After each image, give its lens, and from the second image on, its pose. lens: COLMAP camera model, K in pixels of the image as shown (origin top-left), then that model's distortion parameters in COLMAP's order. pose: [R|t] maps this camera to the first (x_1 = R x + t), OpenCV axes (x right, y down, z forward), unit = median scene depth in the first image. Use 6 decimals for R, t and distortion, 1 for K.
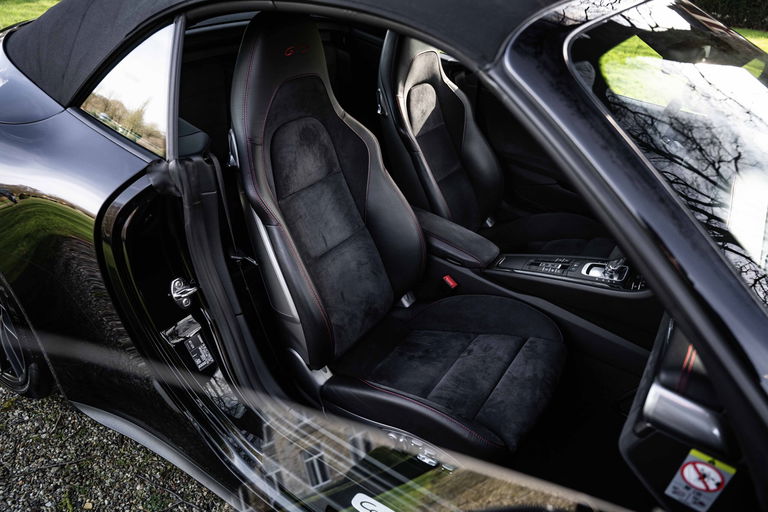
lens RADIAL K [[524.7, 0, 384.0], [0, 524.7, 256.0], [0, 0, 1]] dist [-0.145222, 0.099186]
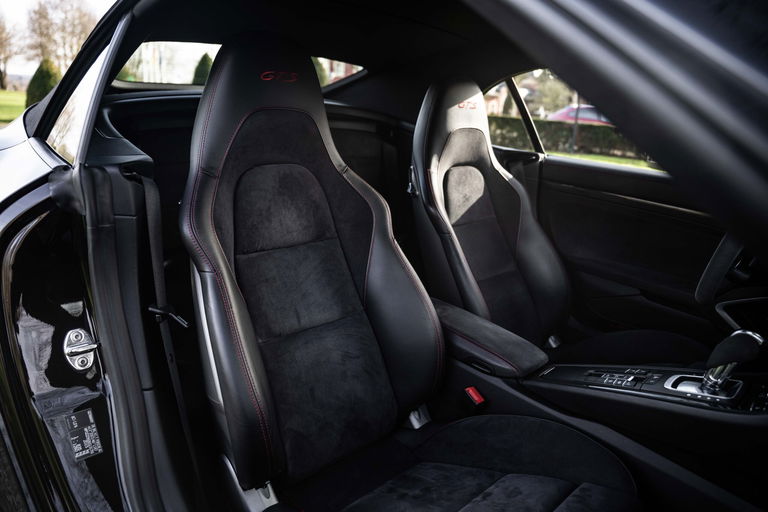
lens RADIAL K [[524.7, 0, 384.0], [0, 524.7, 256.0], [0, 0, 1]] dist [-0.145222, 0.099186]
pose [[0.980074, 0.036045, -0.195333, 0.144815], [-0.092417, 0.953222, -0.287798, 0.087527], [0.175821, 0.300116, 0.937559, 0.268509]]
